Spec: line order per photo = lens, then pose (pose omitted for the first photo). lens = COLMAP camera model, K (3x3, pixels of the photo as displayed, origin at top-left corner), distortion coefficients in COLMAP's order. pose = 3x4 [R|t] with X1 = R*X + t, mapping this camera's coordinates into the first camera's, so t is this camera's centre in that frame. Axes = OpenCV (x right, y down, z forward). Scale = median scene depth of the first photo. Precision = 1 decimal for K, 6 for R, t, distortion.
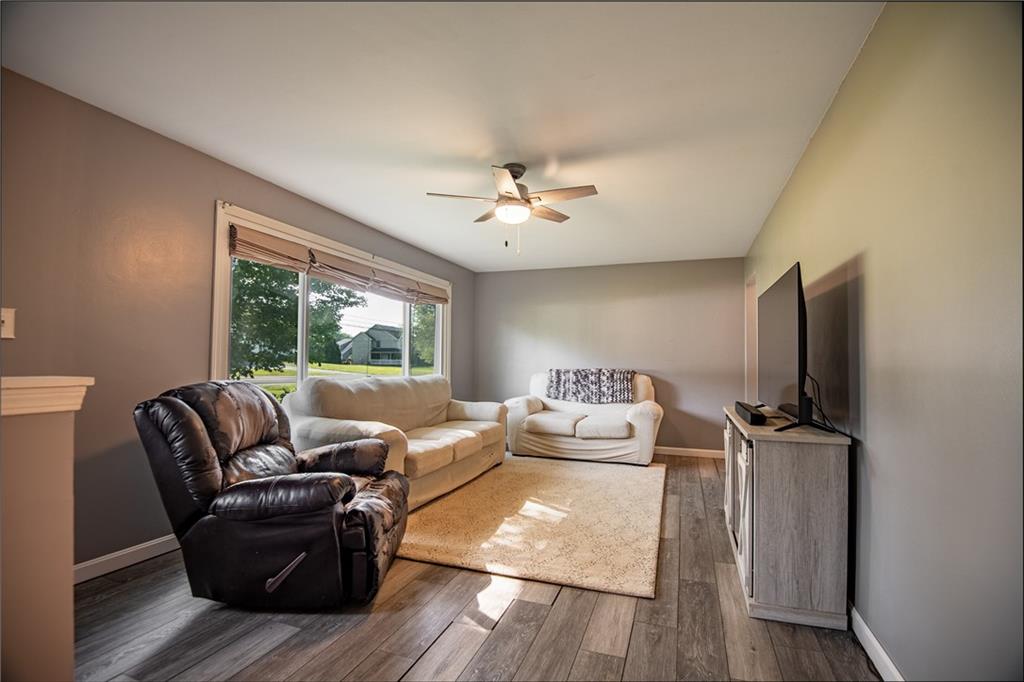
lens RADIAL K [[481.0, 0, 515.5], [0, 481.0, 344.5], [0, 0, 1]] dist [0.000422, -0.035200]
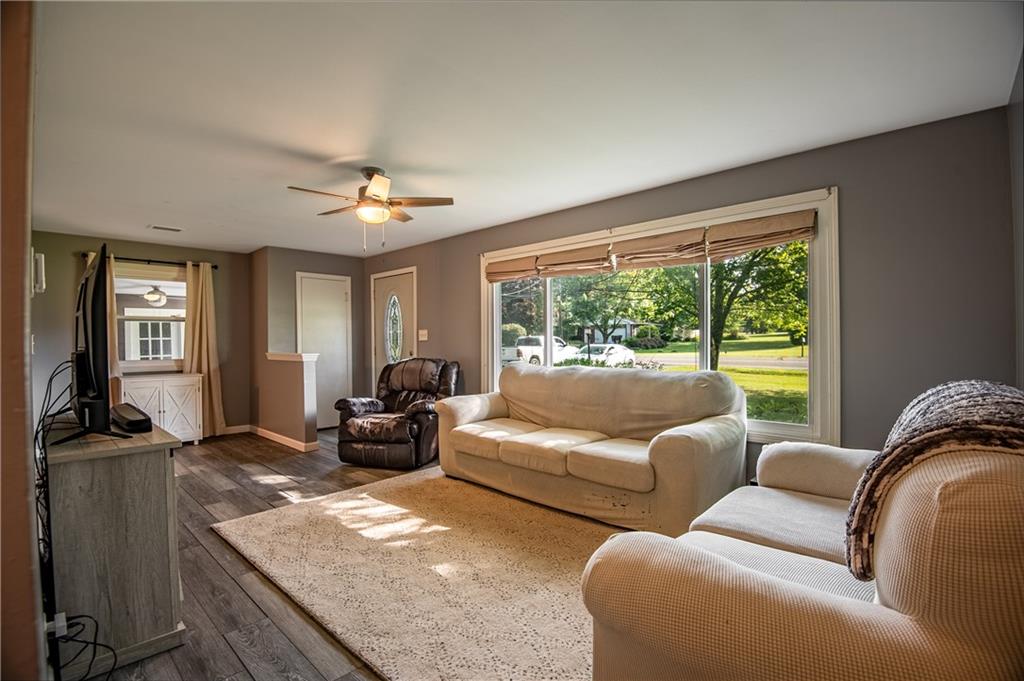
lens RADIAL K [[481.0, 0, 515.5], [0, 481.0, 344.0], [0, 0, 1]] dist [0.000422, -0.035200]
pose [[-0.419015, 0.002586, -0.907976, 0.858716], [0.040112, 0.999072, -0.015666, 0.047487], [0.907093, -0.042985, -0.418730, 1.768942]]
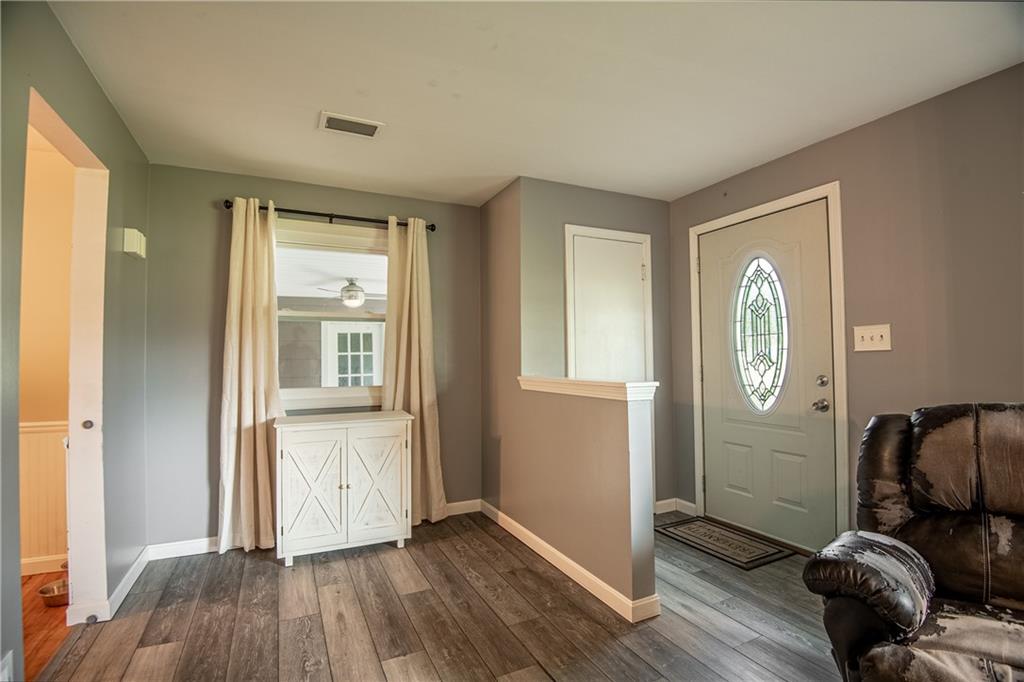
lens RADIAL K [[481.0, 0, 515.5], [0, 481.0, 344.5], [0, 0, 1]] dist [0.000422, -0.035200]
pose [[-0.705783, -0.020202, -0.708140, 0.327797], [0.032821, 0.997588, -0.061171, 0.012482], [0.707667, -0.066415, -0.703418, 0.889035]]
